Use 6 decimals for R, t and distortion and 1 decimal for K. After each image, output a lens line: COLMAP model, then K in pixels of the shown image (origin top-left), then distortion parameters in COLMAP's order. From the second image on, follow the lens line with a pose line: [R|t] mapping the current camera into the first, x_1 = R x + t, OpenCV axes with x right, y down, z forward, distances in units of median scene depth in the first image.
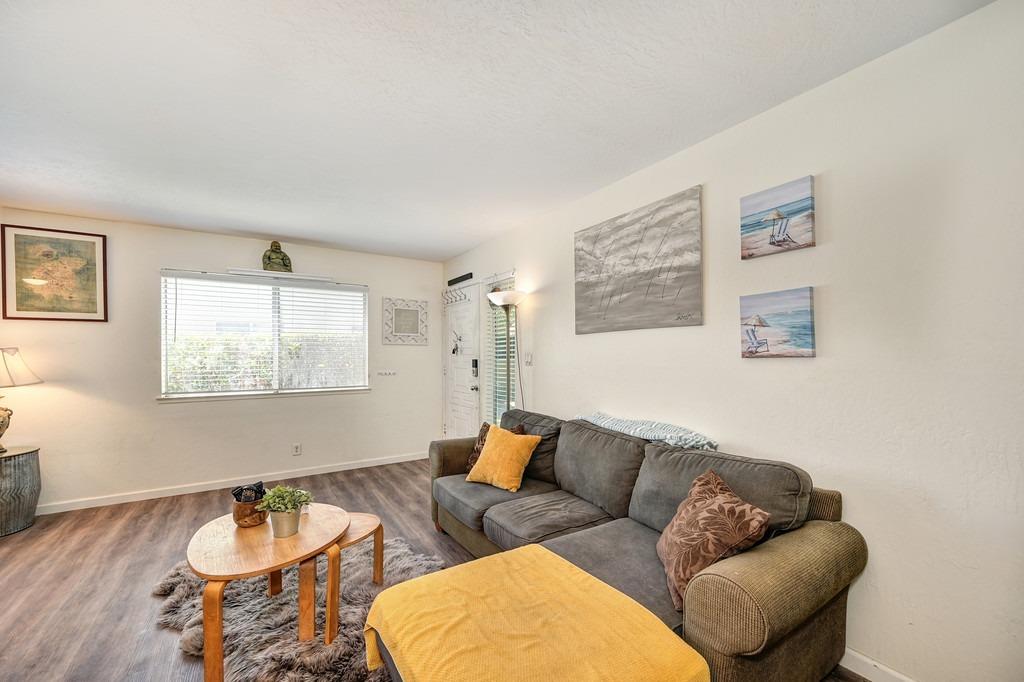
lens RADIAL K [[405.5, 0, 515.0], [0, 405.5, 355.5], [0, 0, 1]] dist [-0.000940, 0.001091]
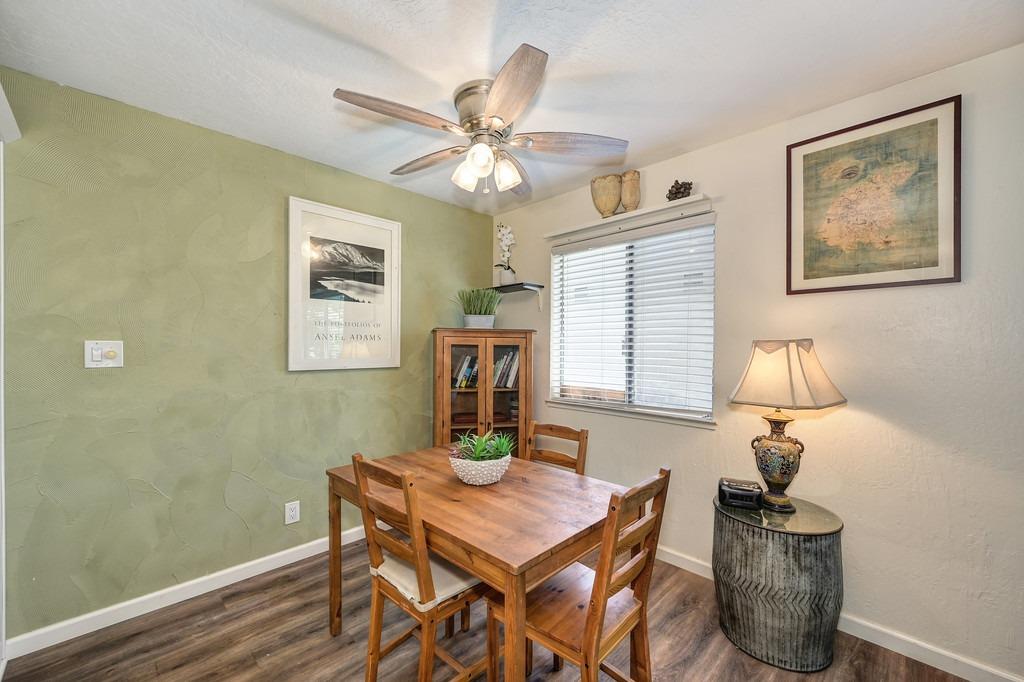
lens RADIAL K [[405.5, 0, 514.6], [0, 405.5, 348.5], [0, 0, 1]] dist [-0.000940, 0.001091]
pose [[0.204042, 0.010821, -0.978902, -0.747027], [-0.010117, 0.999909, 0.008944, -0.006082], [0.978910, 0.008078, 0.204133, 0.465161]]
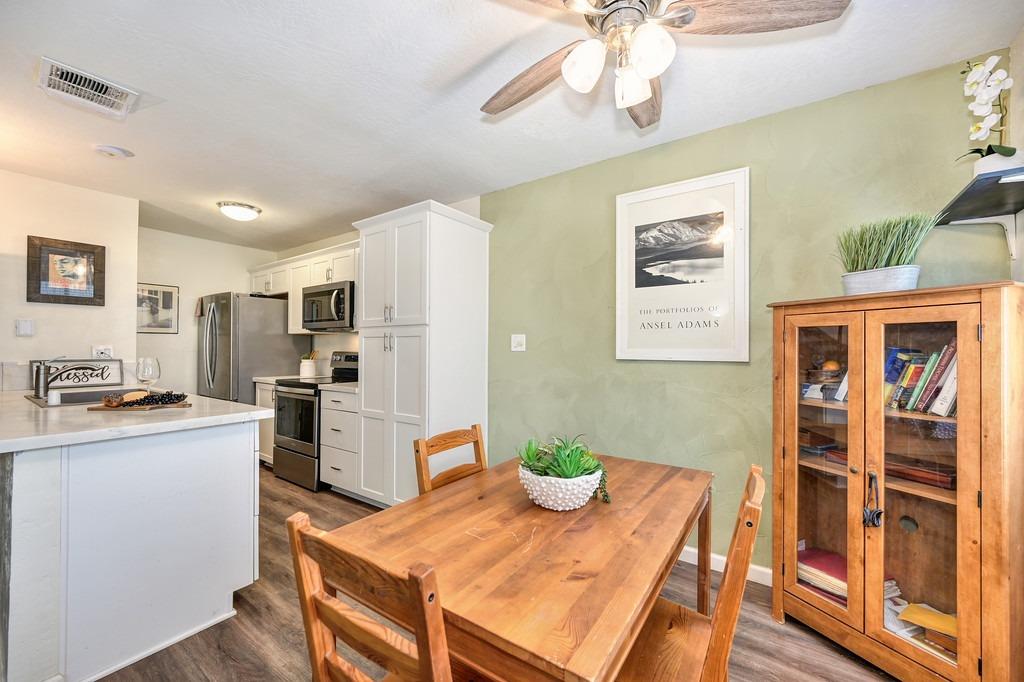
lens RADIAL K [[405.5, 0, 516.9], [0, 405.5, 344.7], [0, 0, 1]] dist [-0.000940, 0.001091]
pose [[-0.930398, -0.002059, -0.366546, -1.104775], [-0.001792, 0.999998, -0.001069, 0.019903], [0.366547, -0.000337, -0.930399, 0.898221]]
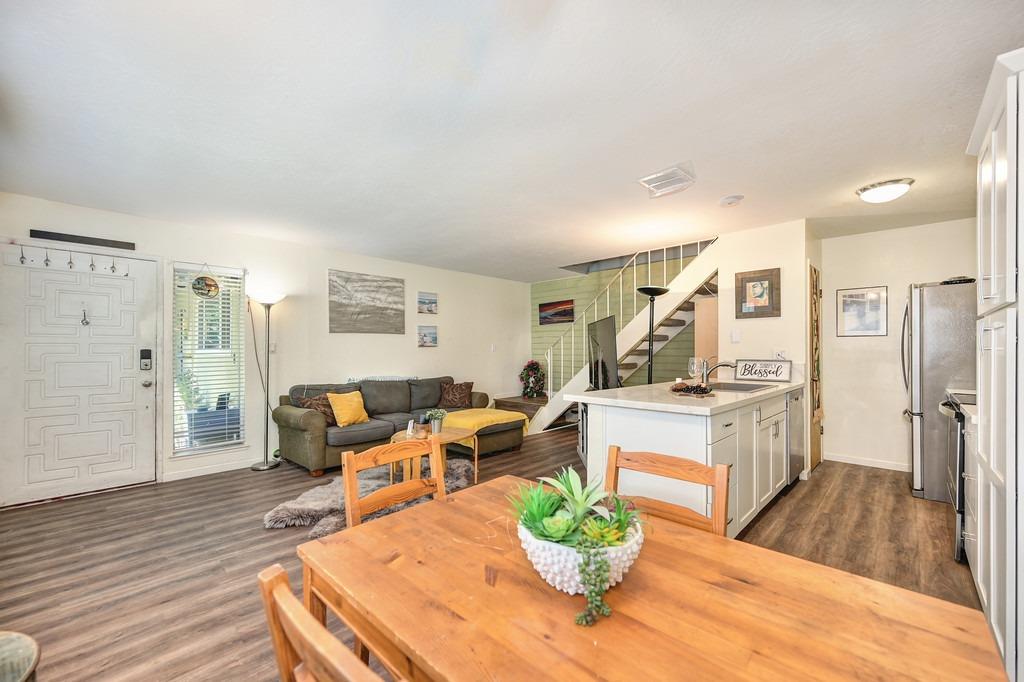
lens RADIAL K [[405.5, 0, 514.3], [0, 405.5, 349.5], [0, 0, 1]] dist [-0.000940, 0.001091]
pose [[-0.217273, 0.004229, 0.976102, -1.567135], [0.006487, 0.999975, -0.002889, 0.023641], [-0.976089, 0.005704, -0.217295, 0.632852]]
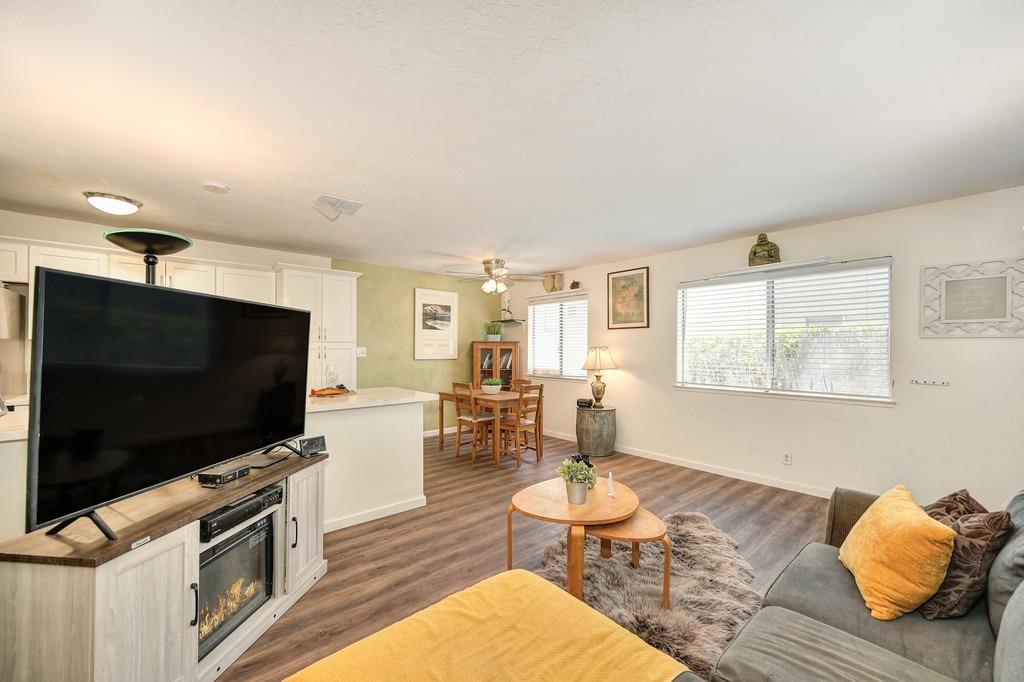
lens RADIAL K [[405.5, 0, 519.1], [0, 405.5, 346.0], [0, 0, 1]] dist [-0.000940, 0.001091]
pose [[0.154213, -0.005992, -0.988019, 0.359369], [-0.009887, 0.999922, -0.007608, -0.004720], [0.987988, 0.010942, 0.154142, 0.389007]]
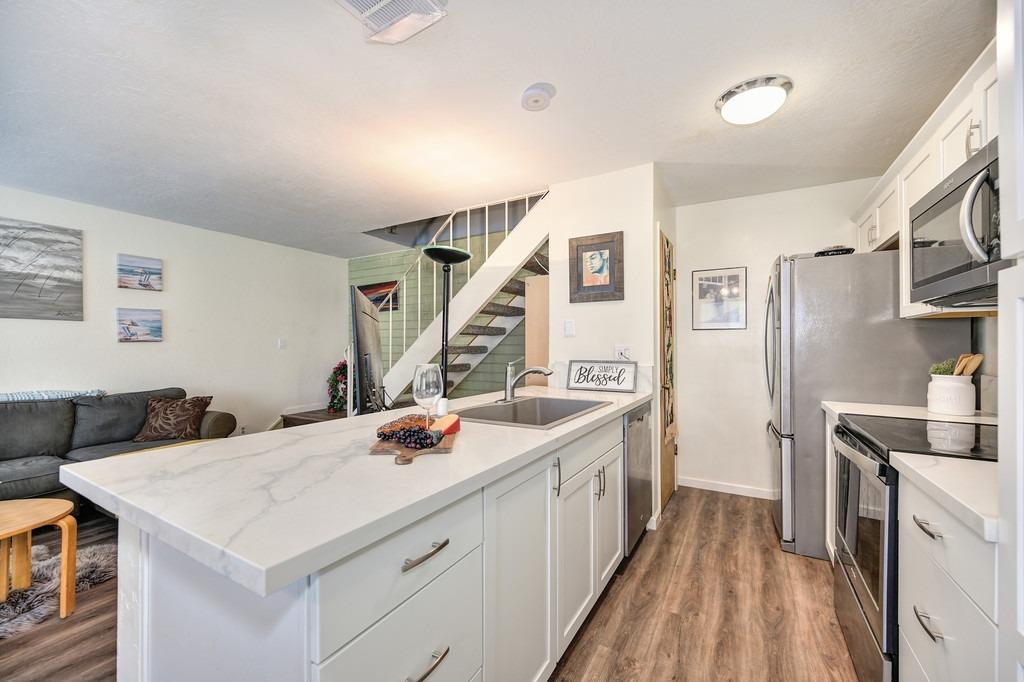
lens RADIAL K [[405.5, 0, 511.4], [0, 405.5, 345.0], [0, 0, 1]] dist [-0.000940, 0.001091]
pose [[-0.448262, 0.006807, 0.893877, -1.198075], [0.006487, 0.999969, -0.004362, 0.024965], [-0.893879, 0.003844, -0.448292, 0.164037]]
